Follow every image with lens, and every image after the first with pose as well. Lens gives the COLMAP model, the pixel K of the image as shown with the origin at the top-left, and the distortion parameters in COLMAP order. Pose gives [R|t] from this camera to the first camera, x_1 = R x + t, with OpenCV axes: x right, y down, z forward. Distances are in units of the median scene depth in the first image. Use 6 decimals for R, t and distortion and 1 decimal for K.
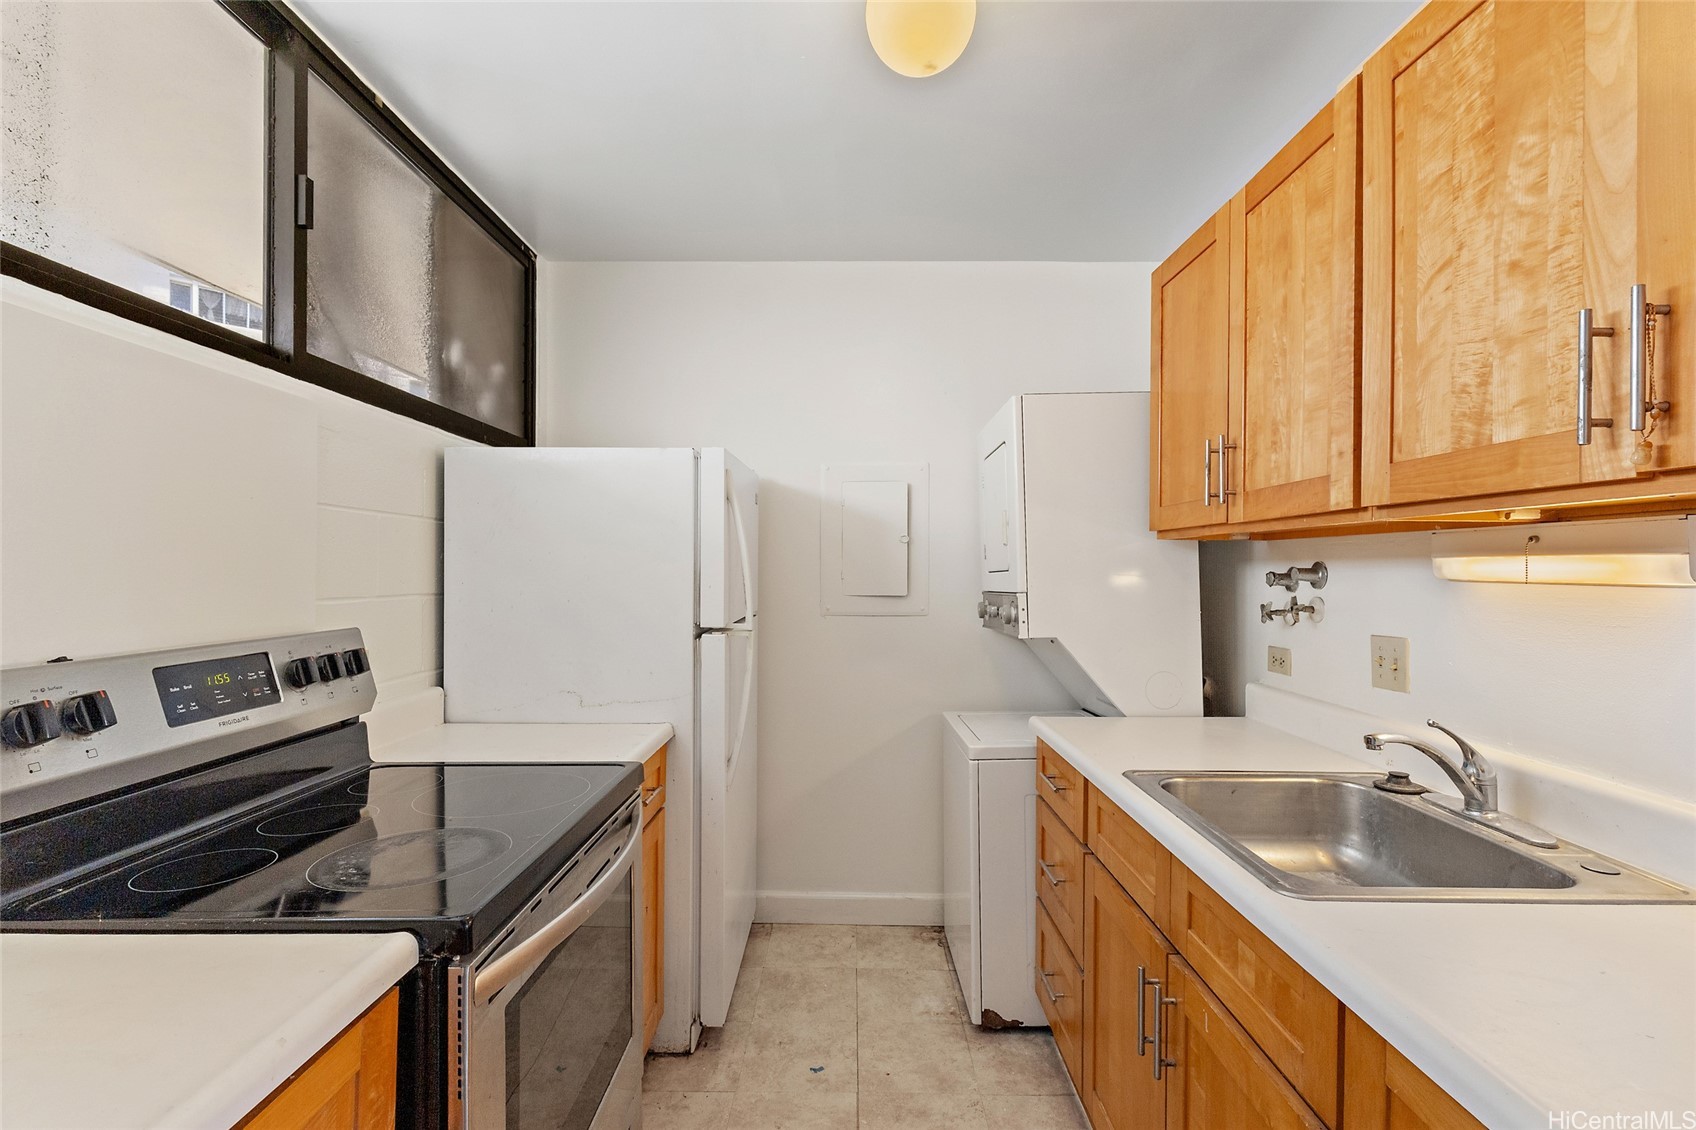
lens RADIAL K [[791.4, 0, 845.2], [0, 791.4, 571.4], [0, 0, 1]] dist [0.000659, 0.000801]
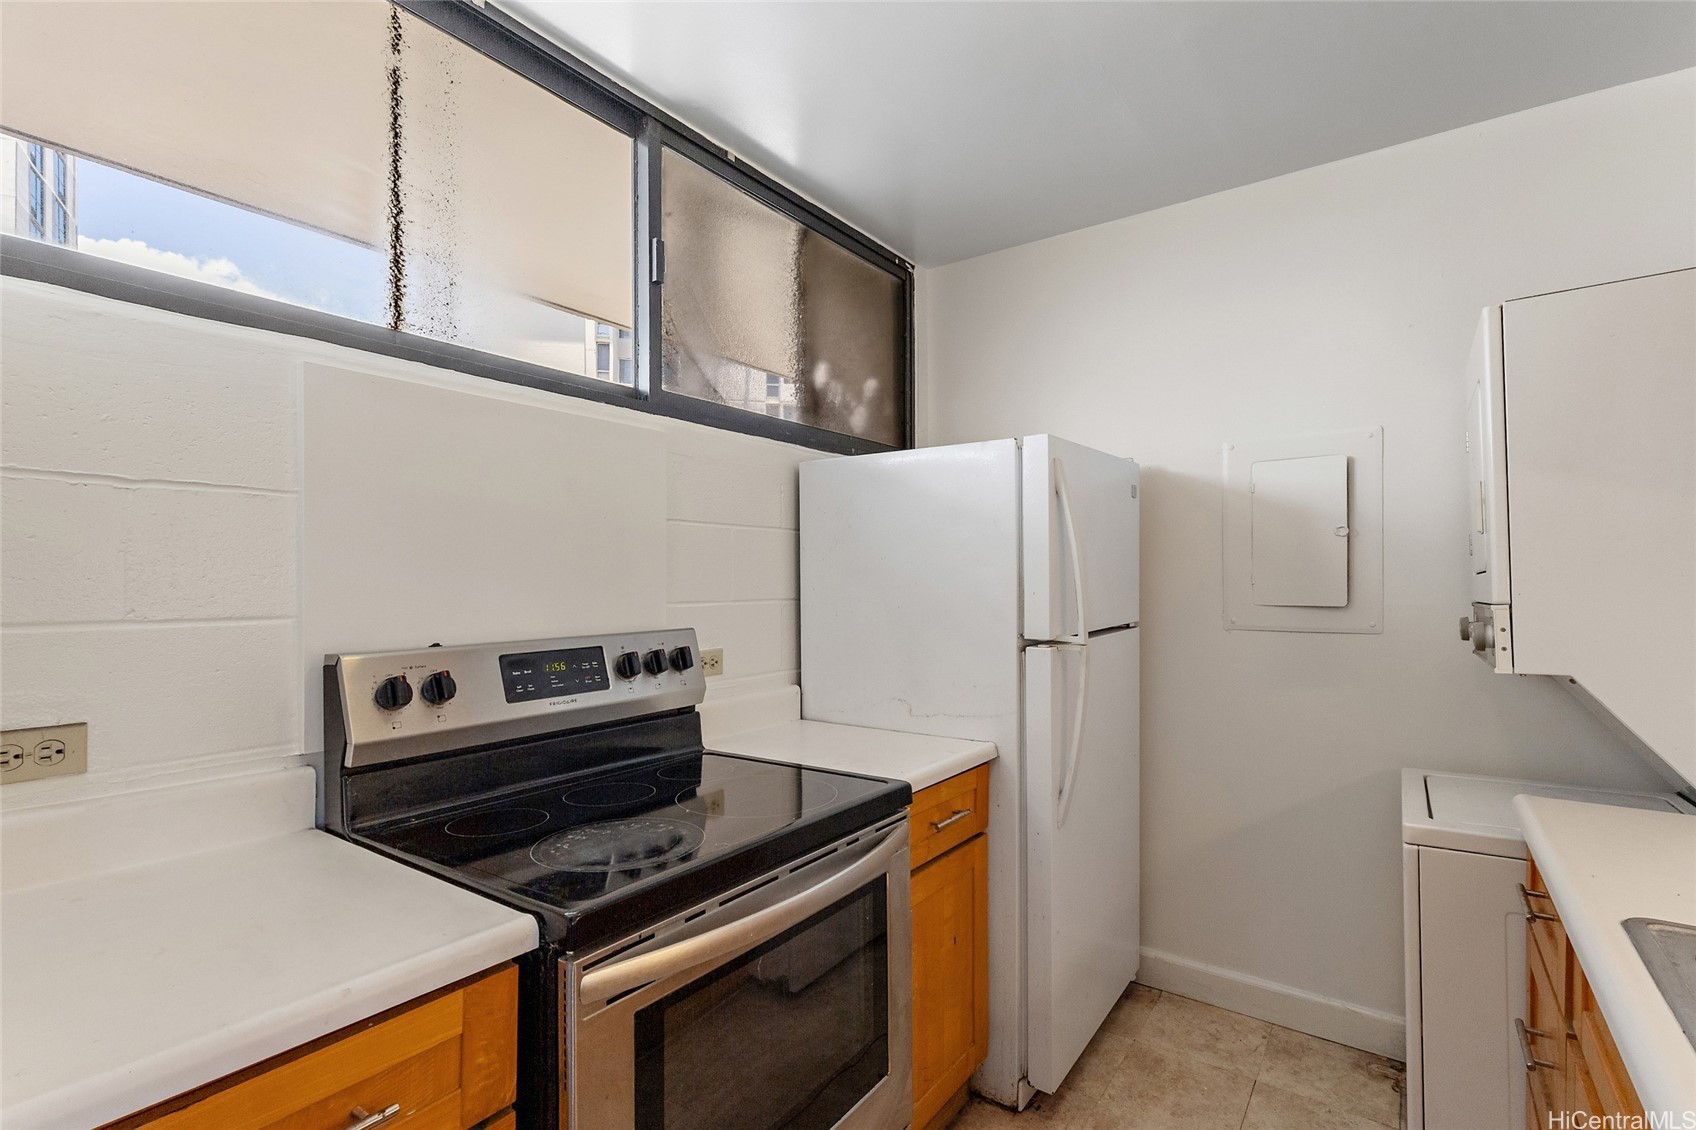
lens RADIAL K [[793.7, 0, 852.0], [0, 793.7, 585.7], [0, 0, 1]] dist [0.005131, 0.000587]
pose [[0.819545, -0.001369, -0.573013, 0.169567], [0.006502, 0.999955, 0.006911, 0.003348], [0.572978, -0.009389, 0.819517, 0.155482]]
